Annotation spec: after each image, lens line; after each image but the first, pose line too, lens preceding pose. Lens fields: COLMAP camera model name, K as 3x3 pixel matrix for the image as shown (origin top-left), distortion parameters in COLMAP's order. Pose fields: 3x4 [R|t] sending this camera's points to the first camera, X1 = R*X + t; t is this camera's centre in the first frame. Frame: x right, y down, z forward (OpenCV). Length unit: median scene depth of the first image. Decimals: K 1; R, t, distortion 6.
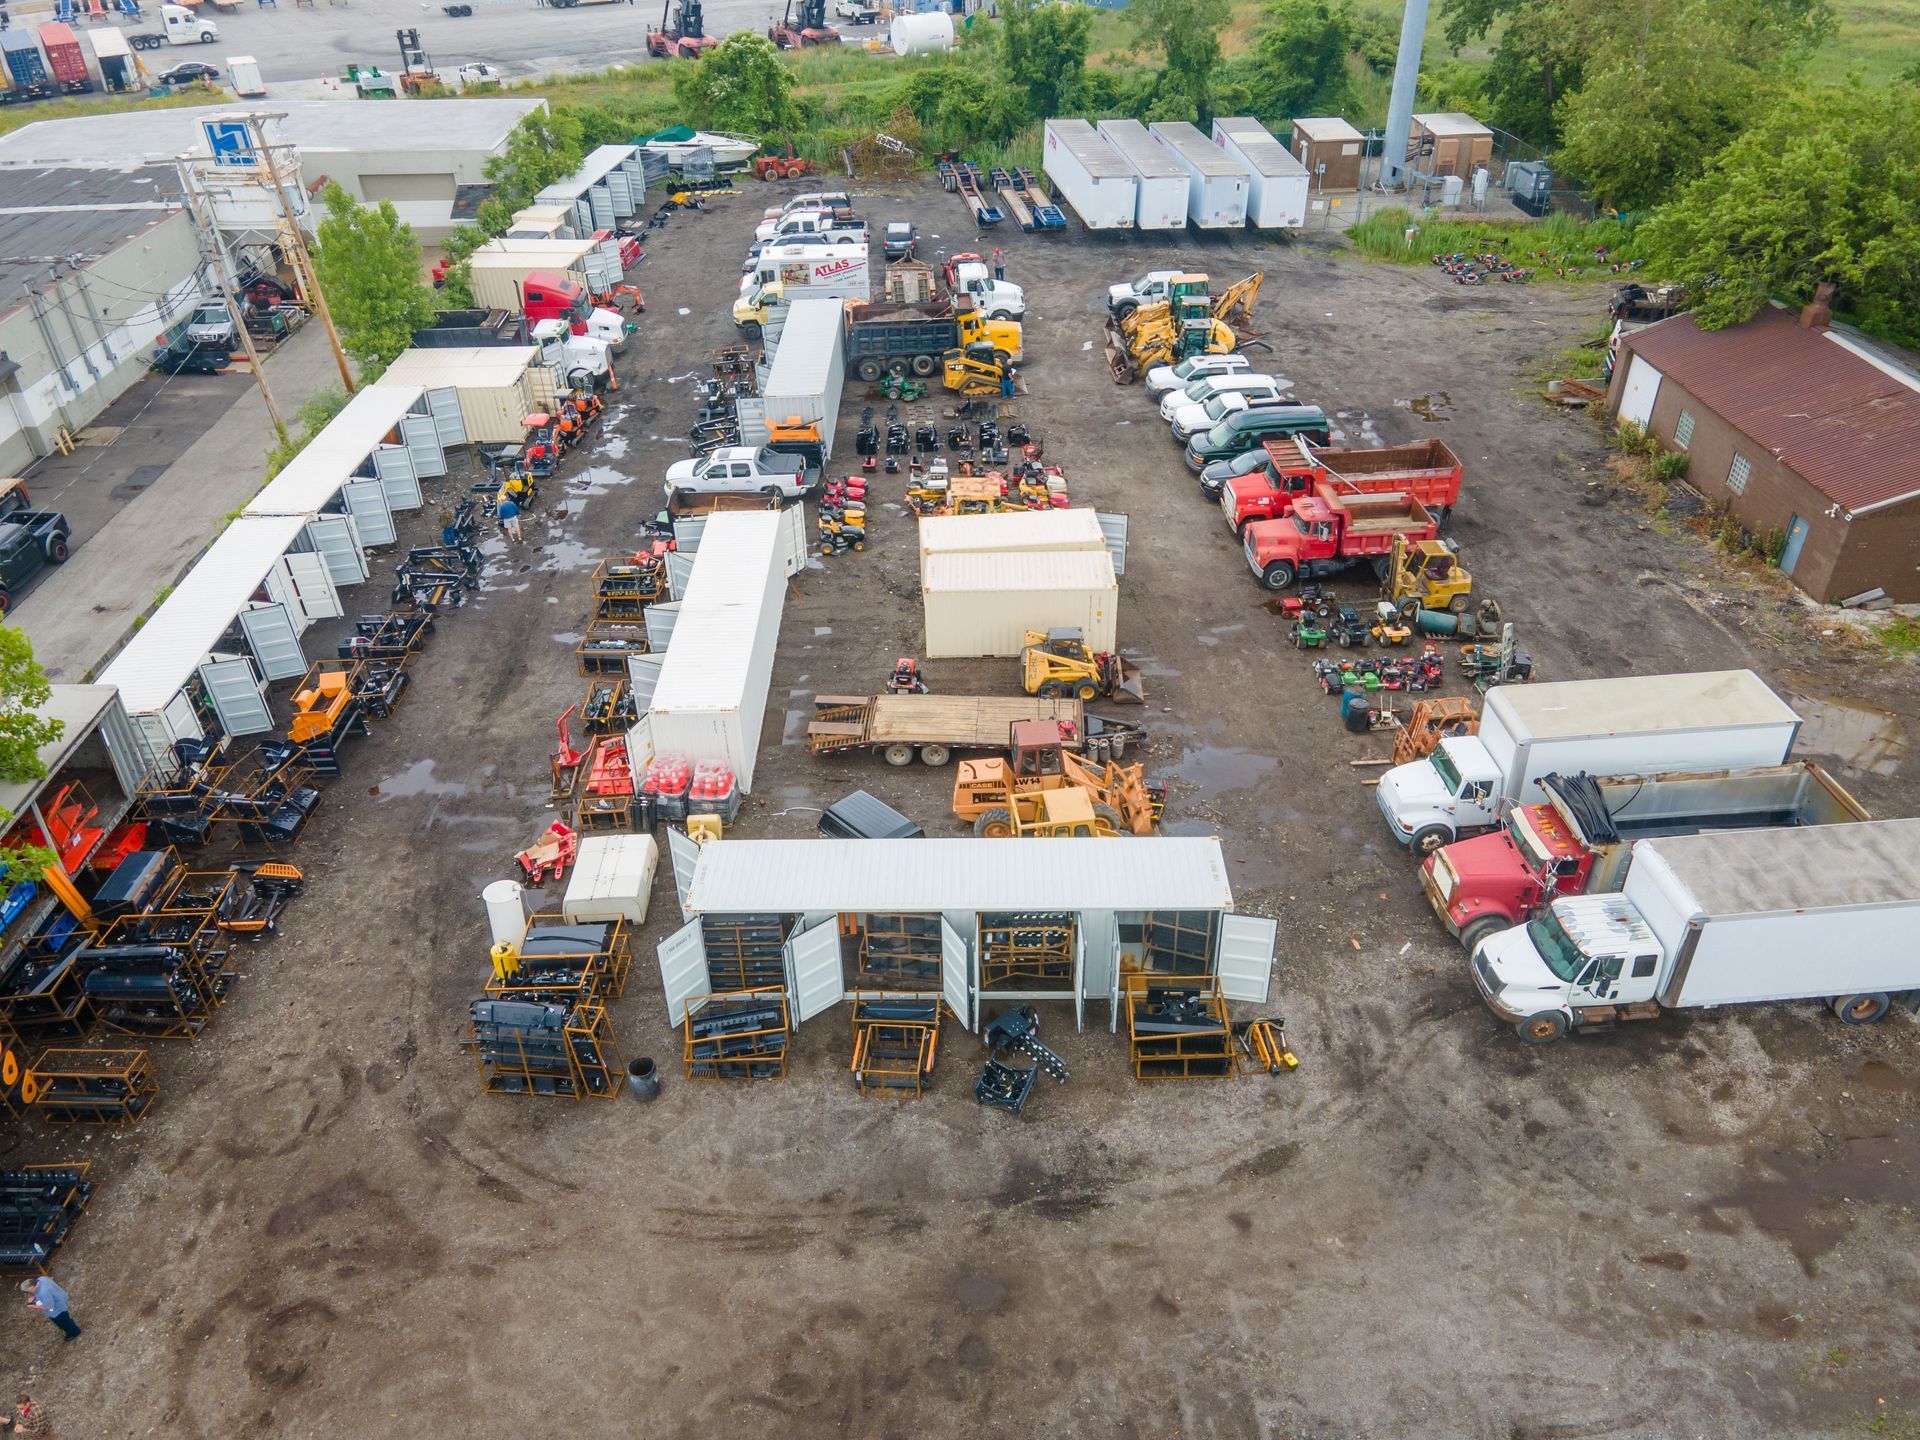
lens RADIAL K [[1387.3, 0, 960.0], [0, 1387.3, 720.0], [0, 0, 1]] dist [0.047808, -0.003806]
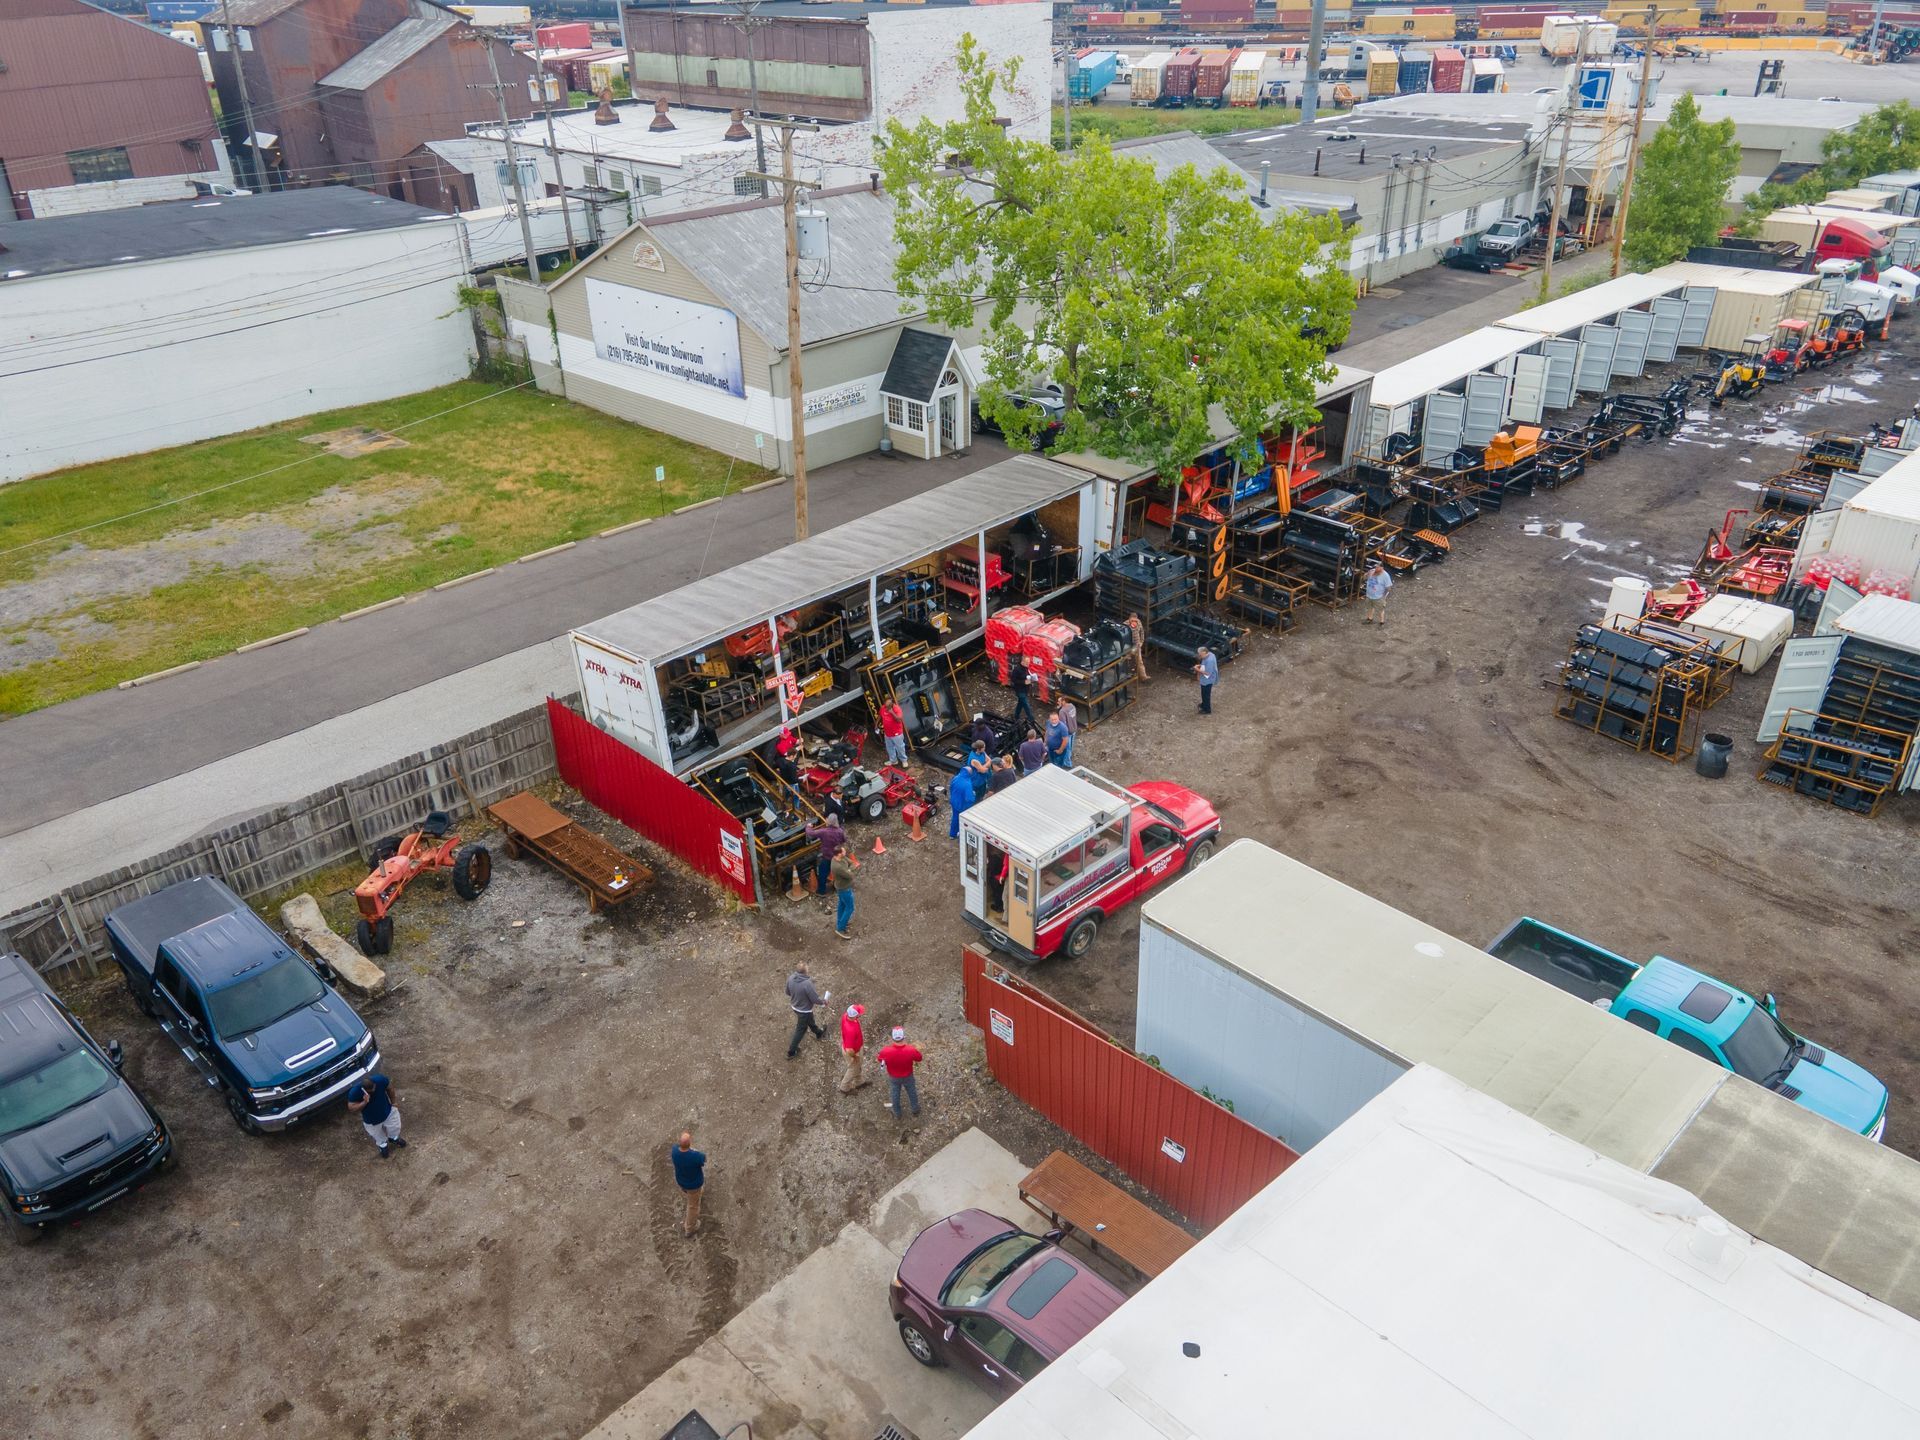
lens RADIAL K [[1387.3, 0, 960.0], [0, 1387.3, 720.0], [0, 0, 1]] dist [0.047808, -0.003806]
pose [[0.691933, 0.342340, -0.635634, 0.019771], [-0.389934, 0.918175, 0.070041, 0.240933], [0.607602, 0.199392, 0.768806, -0.067896]]
